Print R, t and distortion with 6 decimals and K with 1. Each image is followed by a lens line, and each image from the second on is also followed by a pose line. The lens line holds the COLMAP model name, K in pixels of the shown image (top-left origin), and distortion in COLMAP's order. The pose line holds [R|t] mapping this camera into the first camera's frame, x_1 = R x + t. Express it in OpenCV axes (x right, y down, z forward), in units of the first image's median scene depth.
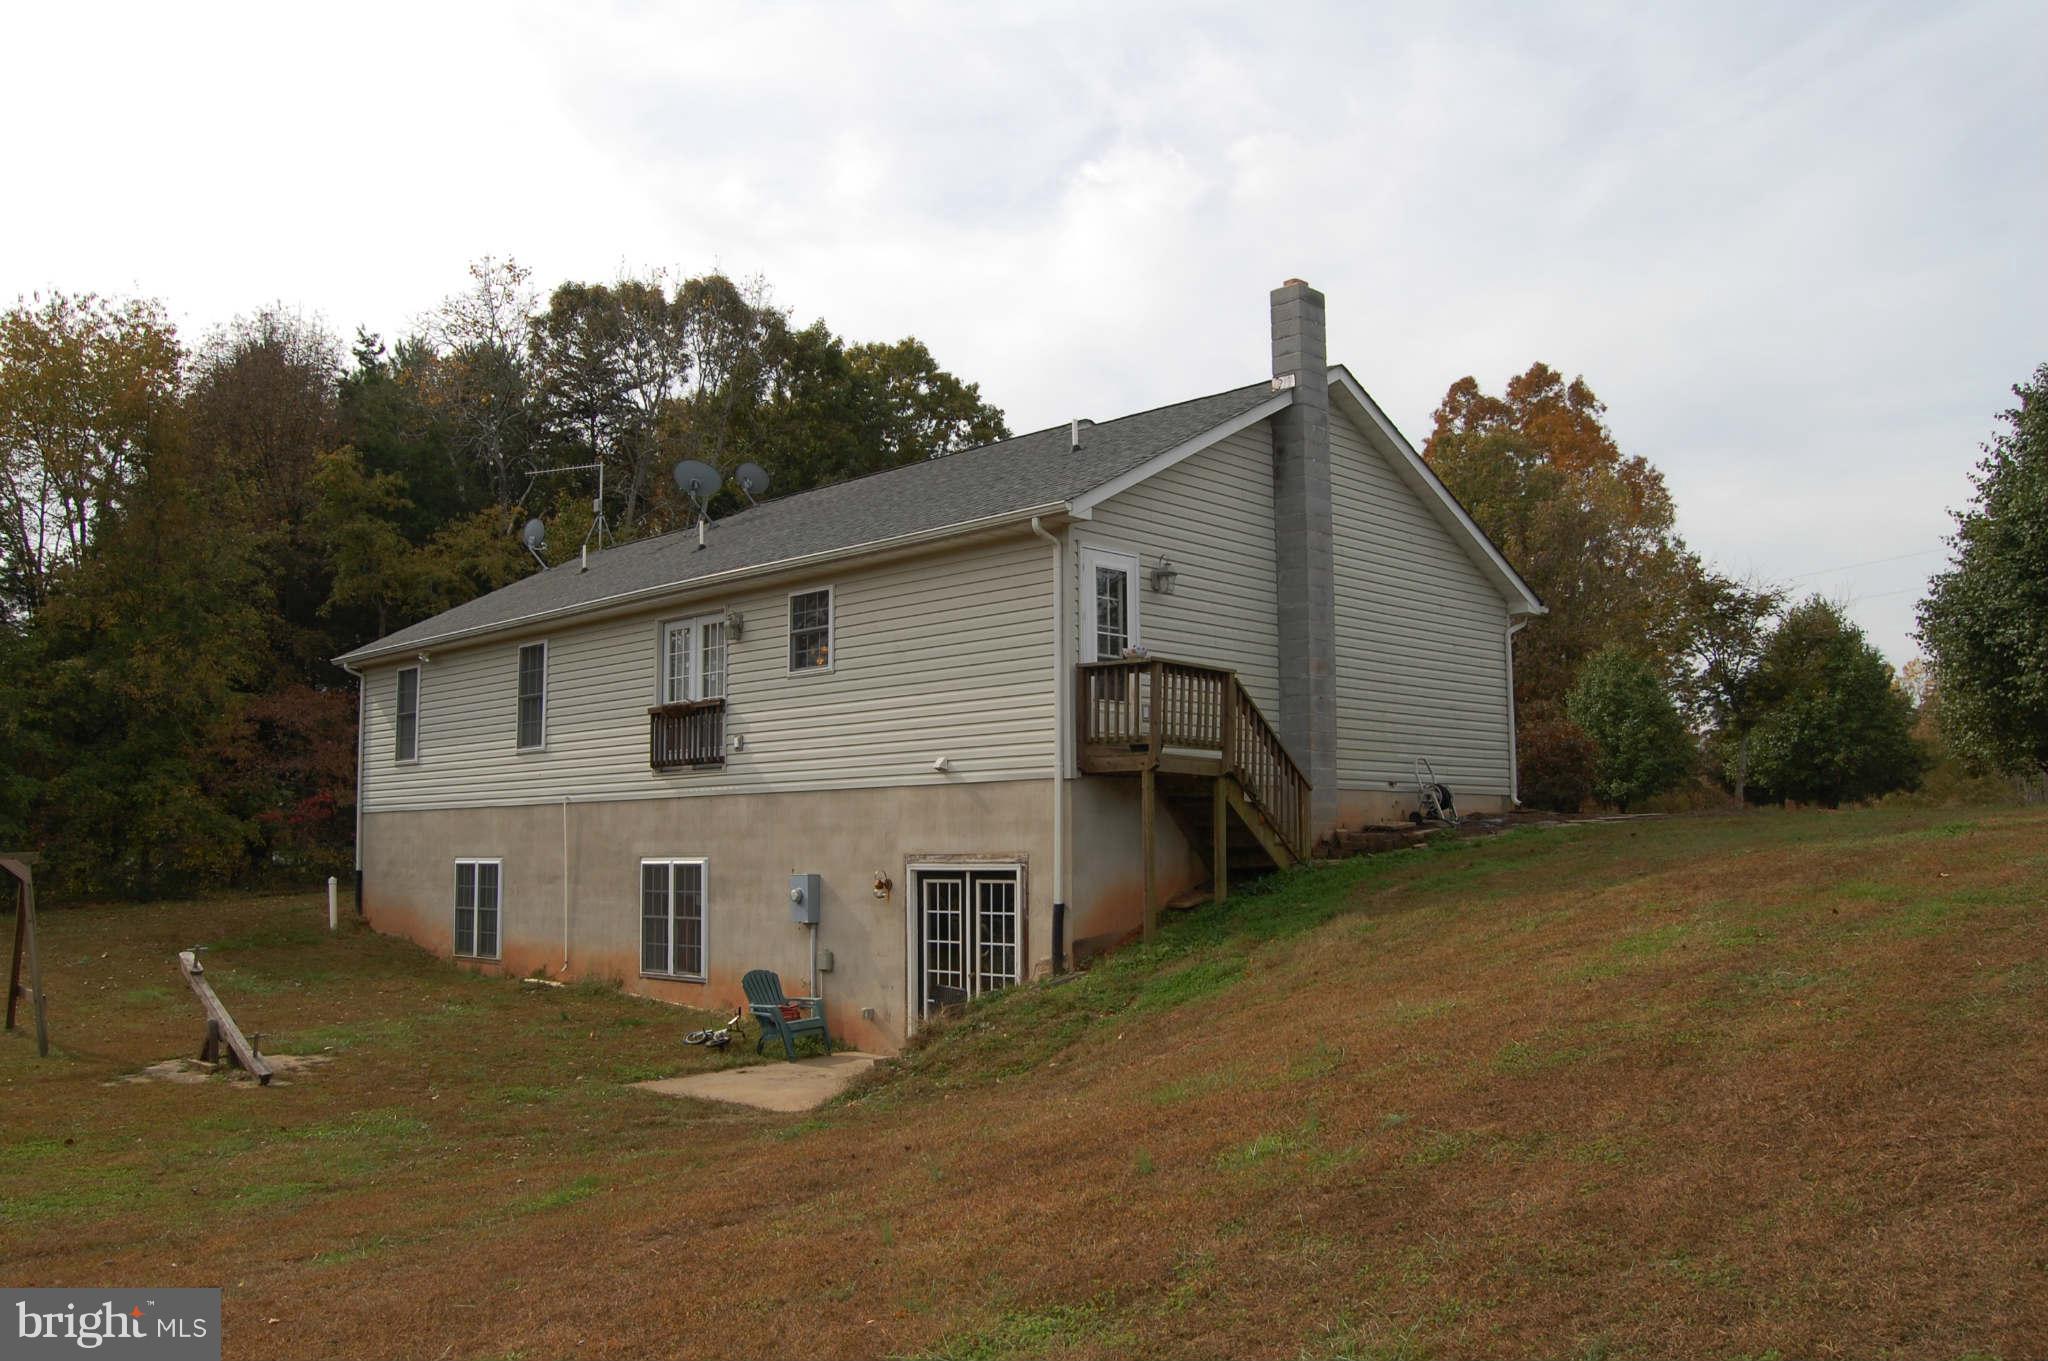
lens RADIAL K [[1630.0, 0, 1022.8], [0, 1630.0, 680.3], [0, 0, 1]] dist [-0.092420, 0.035999]
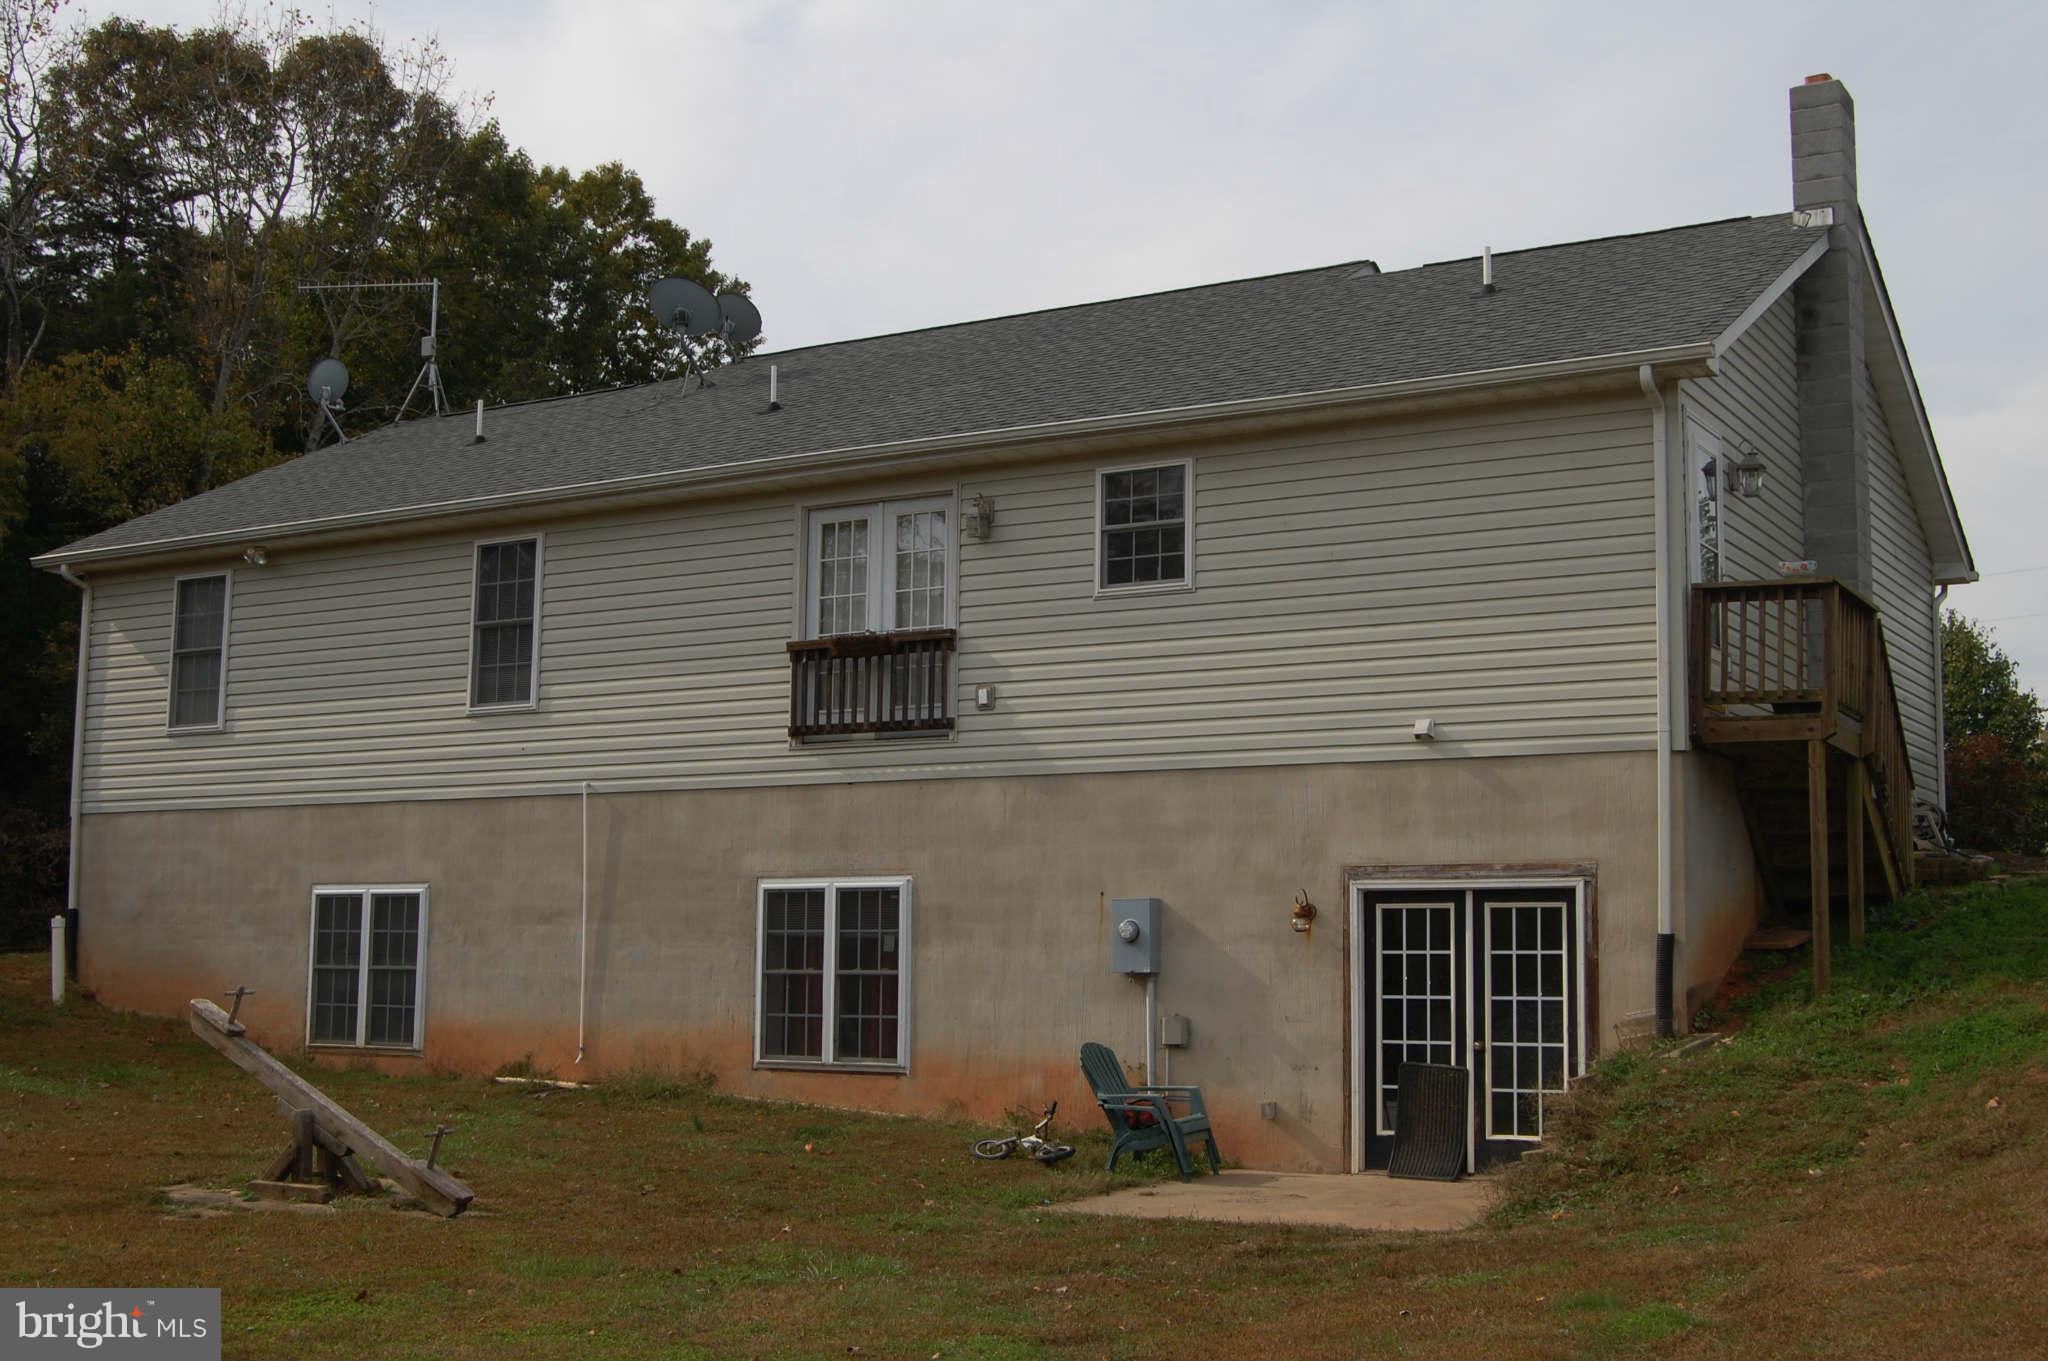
lens RADIAL K [[2375.7, 0, 1025.5], [0, 2375.7, 688.5], [0, 0, 1]] dist [-0.065585, 0.000000]
pose [[0.972119, 0.047761, 0.229575, -0.355611], [-0.043775, 0.998790, -0.022429, 0.052348], [-0.230368, 0.011754, 0.973033, 0.077742]]
